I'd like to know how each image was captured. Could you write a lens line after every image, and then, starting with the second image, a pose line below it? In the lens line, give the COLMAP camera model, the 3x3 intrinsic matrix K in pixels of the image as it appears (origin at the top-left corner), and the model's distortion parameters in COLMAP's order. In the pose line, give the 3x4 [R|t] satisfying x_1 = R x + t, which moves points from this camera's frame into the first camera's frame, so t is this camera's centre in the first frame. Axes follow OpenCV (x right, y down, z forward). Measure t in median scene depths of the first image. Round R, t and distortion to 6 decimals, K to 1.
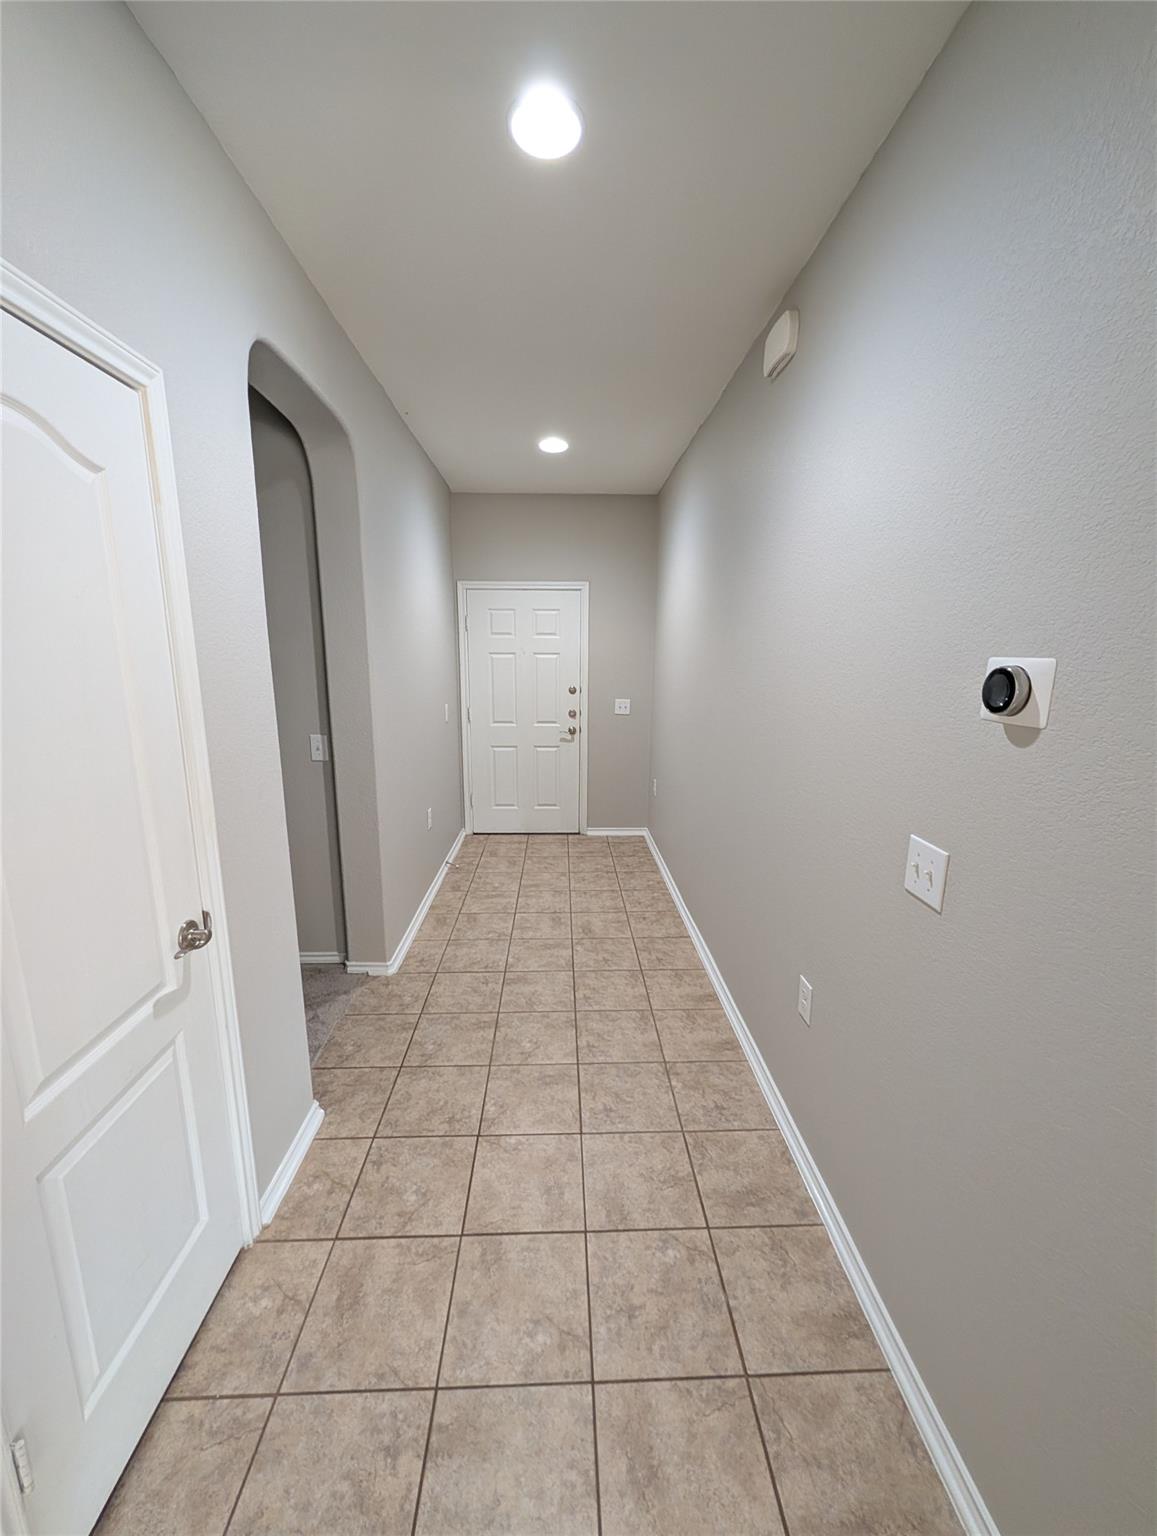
lens RADIAL K [[576.0, 0, 578.5], [0, 576.0, 768.0], [0, 0, 1]] dist [0.000274, 0.000014]
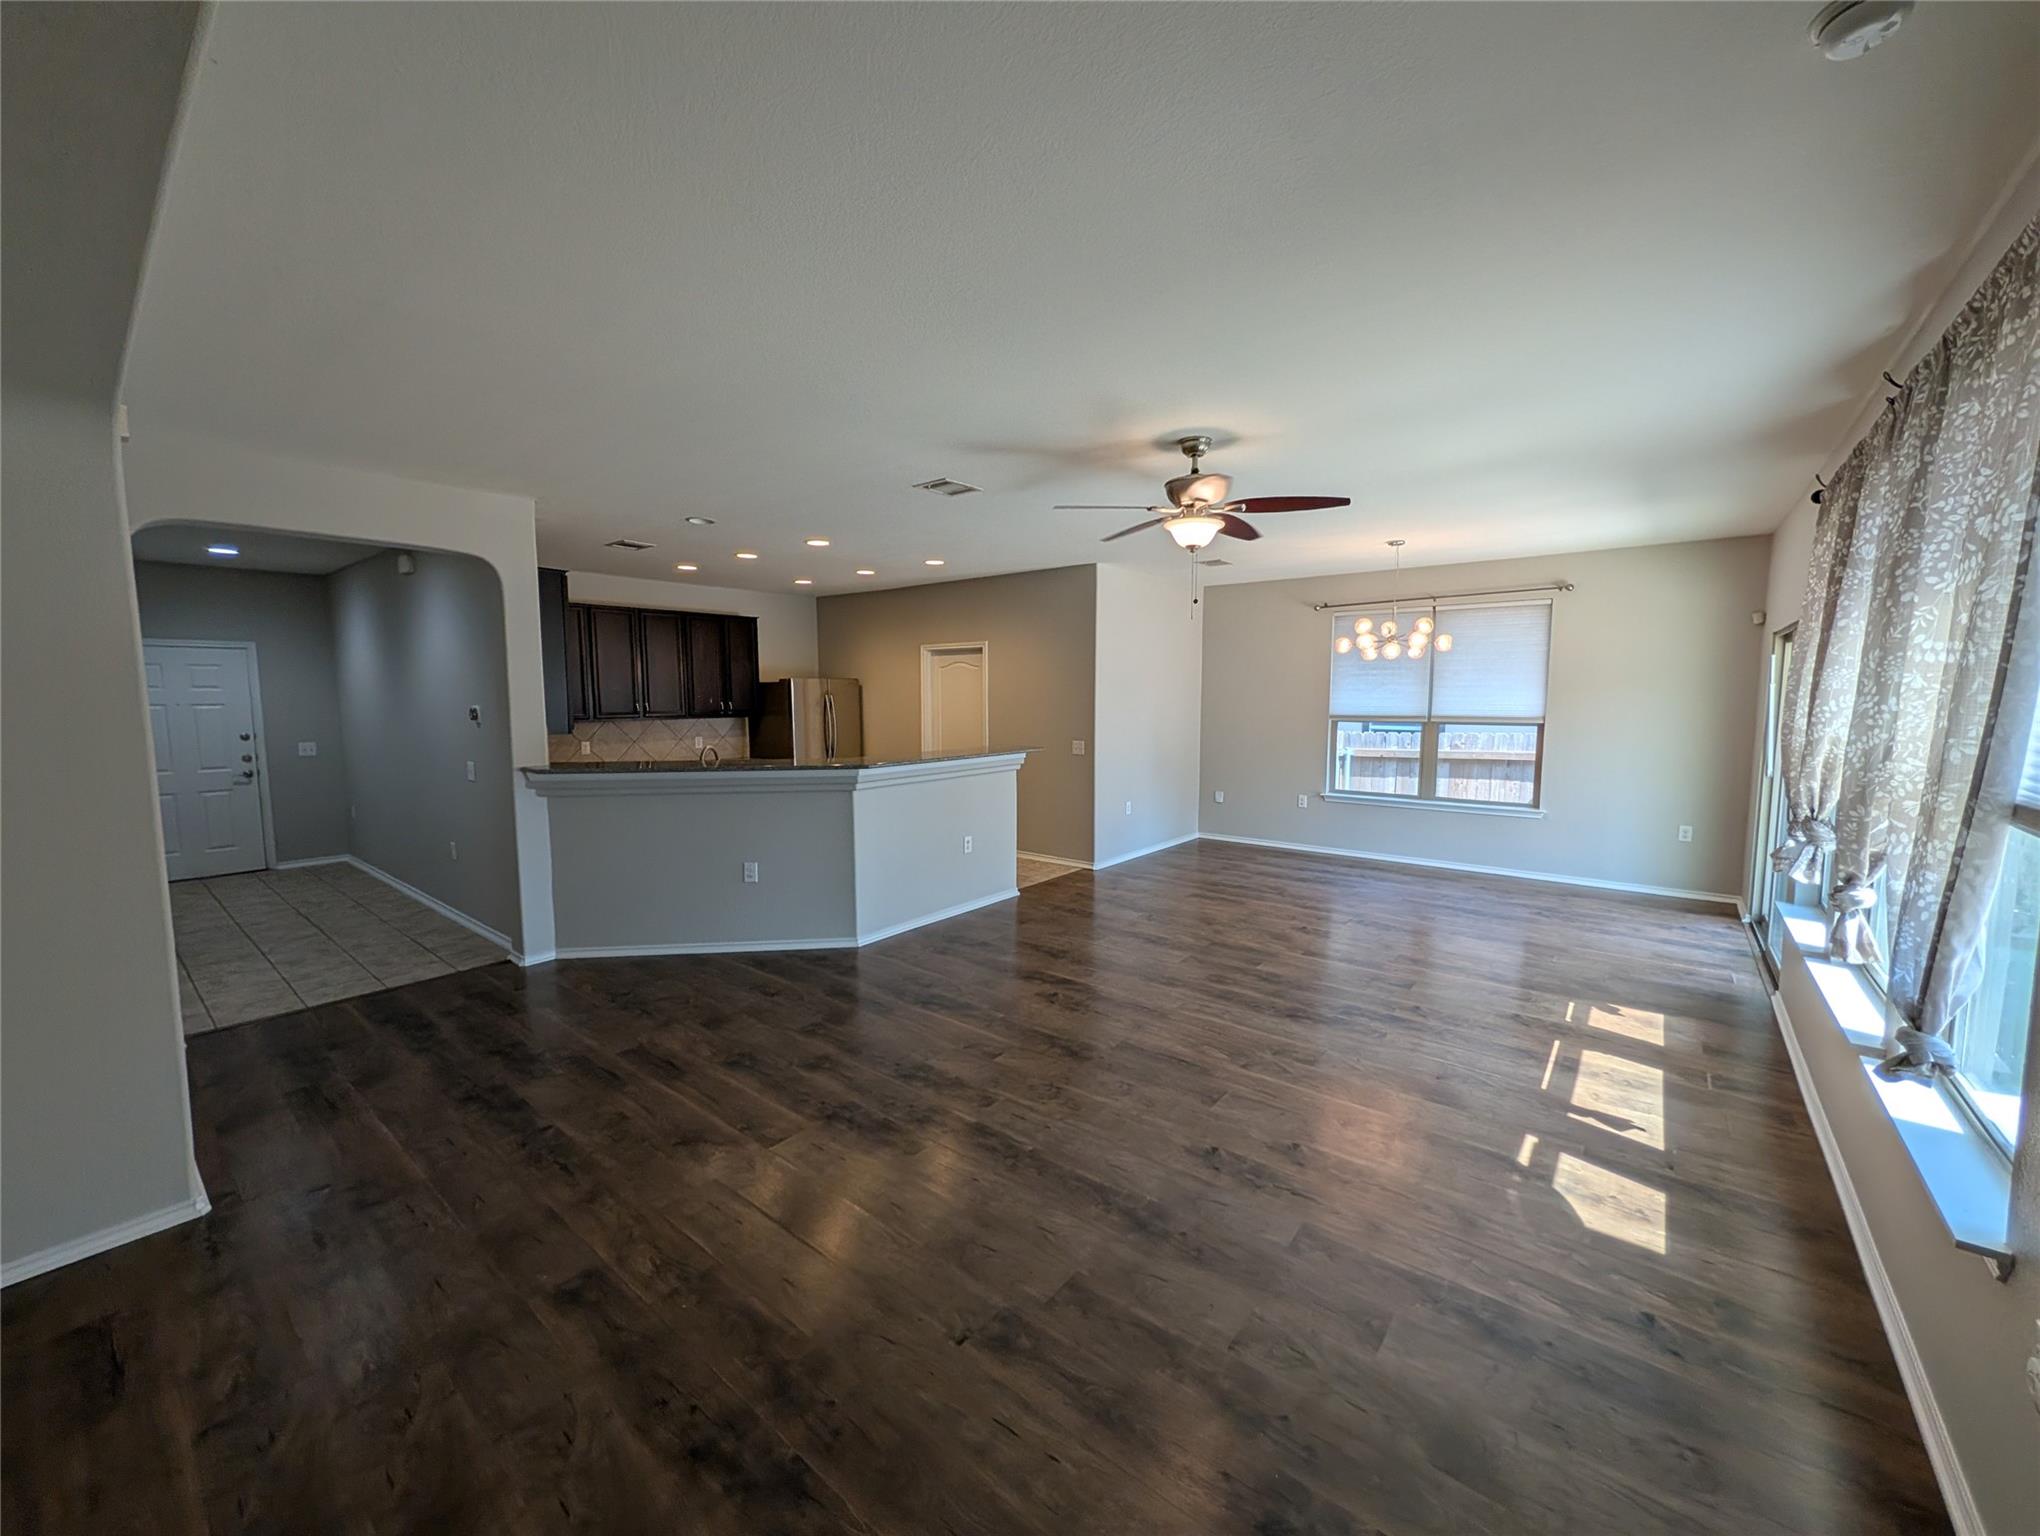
lens RADIAL K [[787.6, 0, 1023.3], [0, 787.6, 766.7], [0, 0, 1]] dist [0.001174, 0.000000]
pose [[0.652721, -0.077248, 0.753649, -0.348091], [0.156289, 0.987120, -0.034180, 0.396544], [-0.741302, 0.140097, 0.656387, -2.093300]]
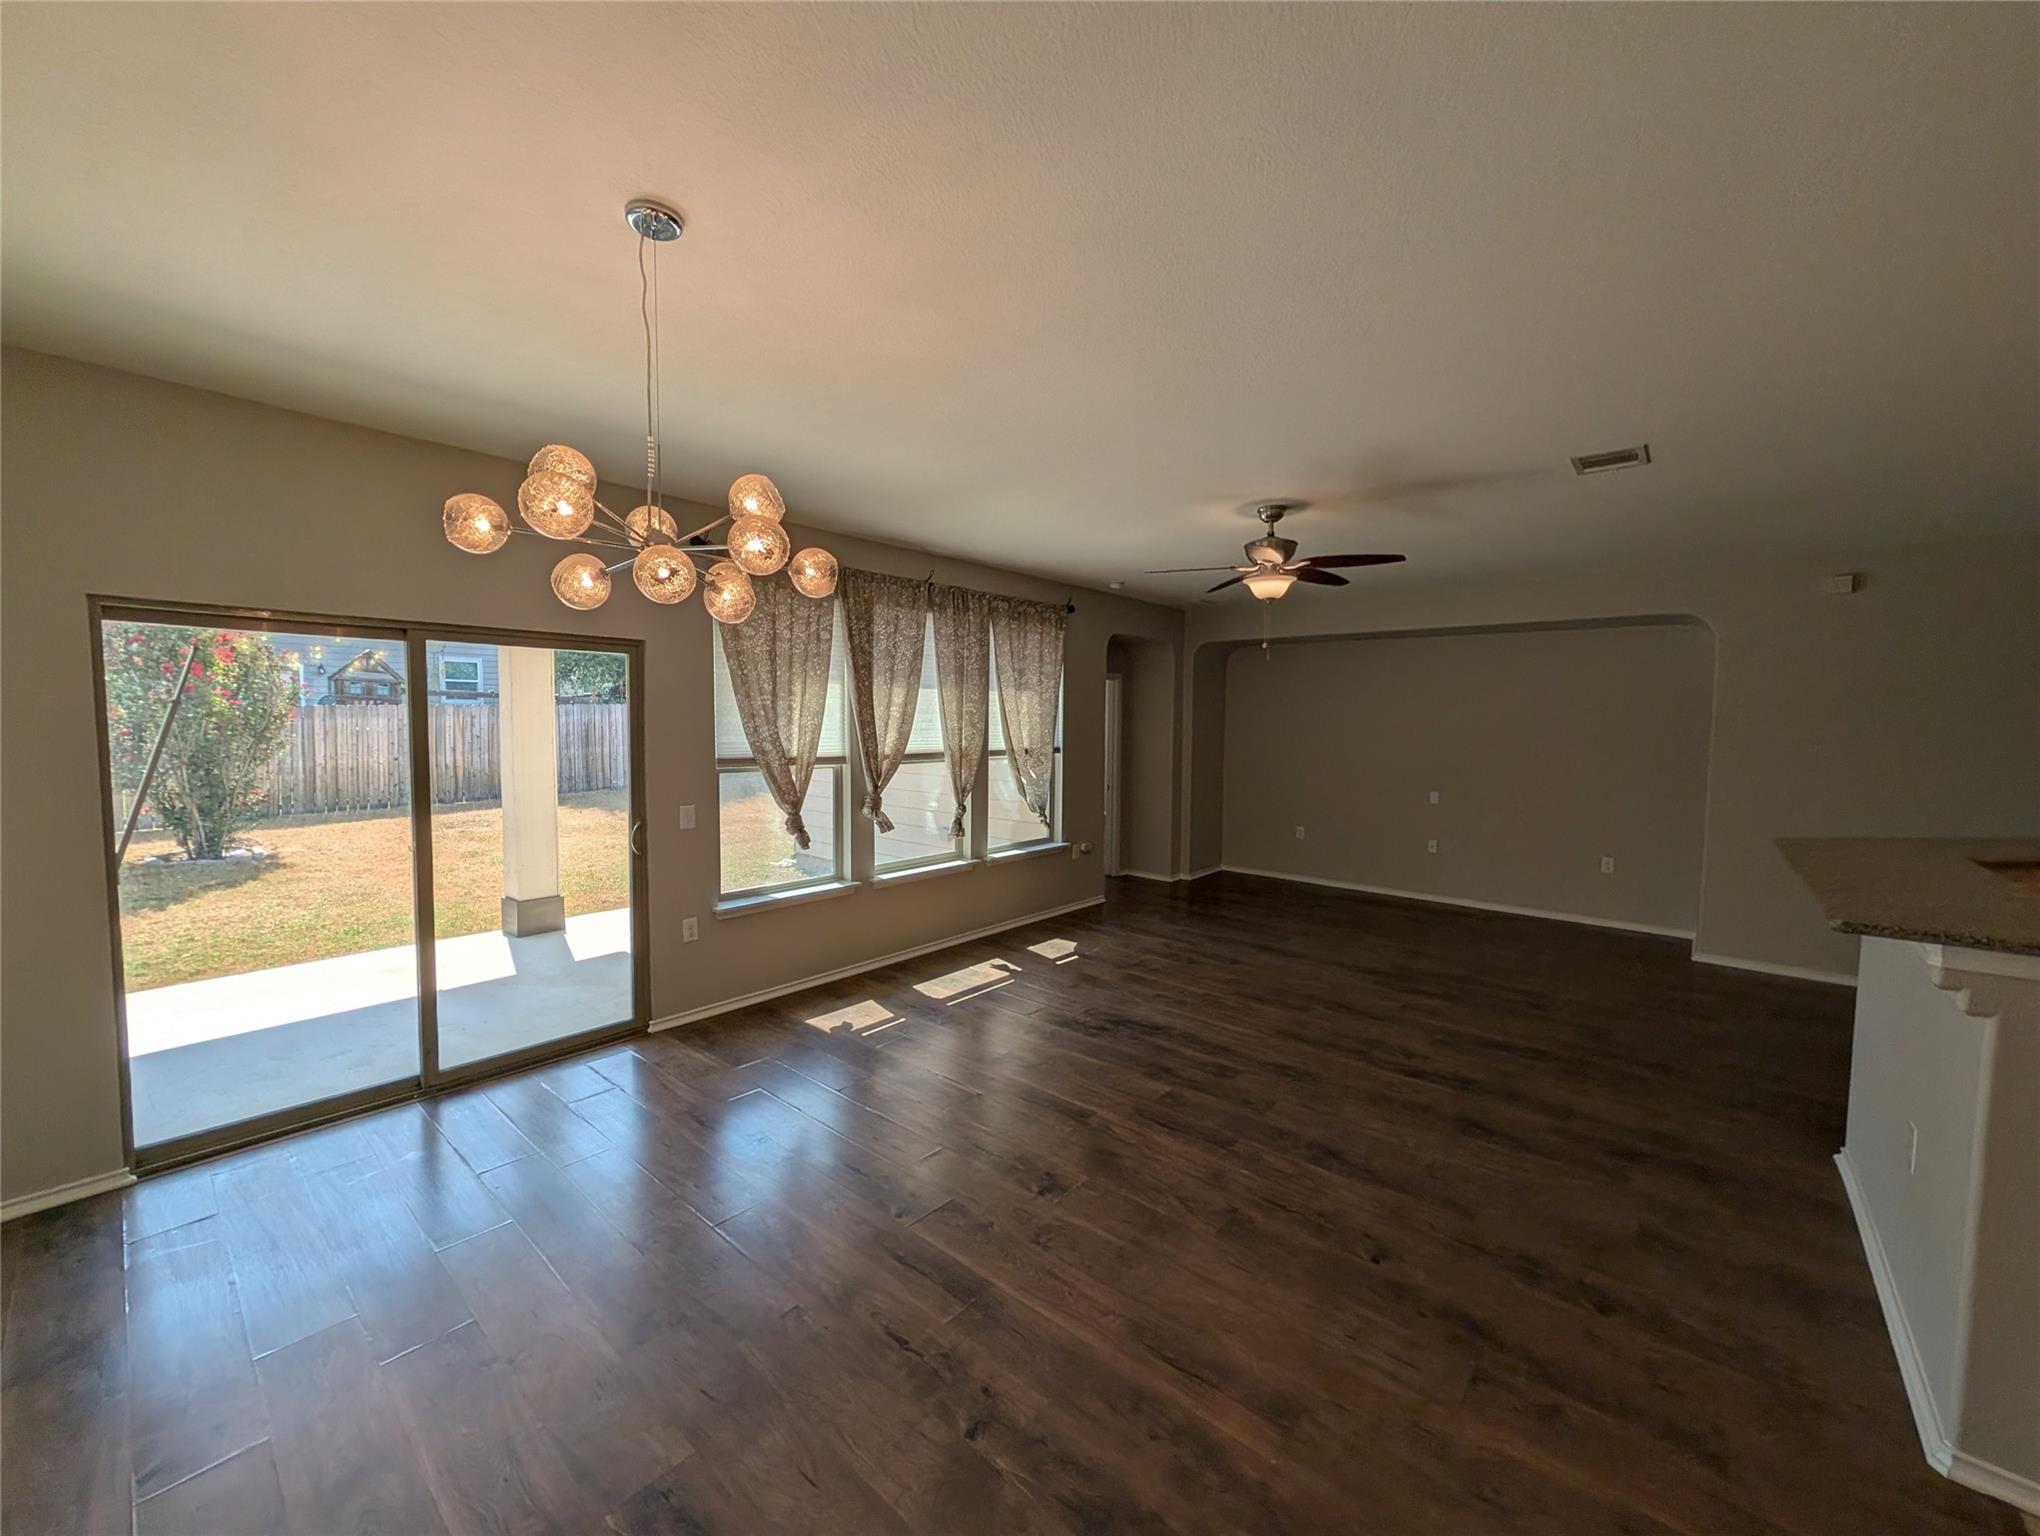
lens RADIAL K [[787.6, 0, 1023.3], [0, 787.6, 766.7], [0, 0, 1]] dist [0.001174, 0.000000]
pose [[-0.679046, 0.032758, -0.733364, 2.641744], [-0.158672, 0.968839, 0.190196, 0.103483], [0.716742, 0.245516, -0.652689, -0.589223]]
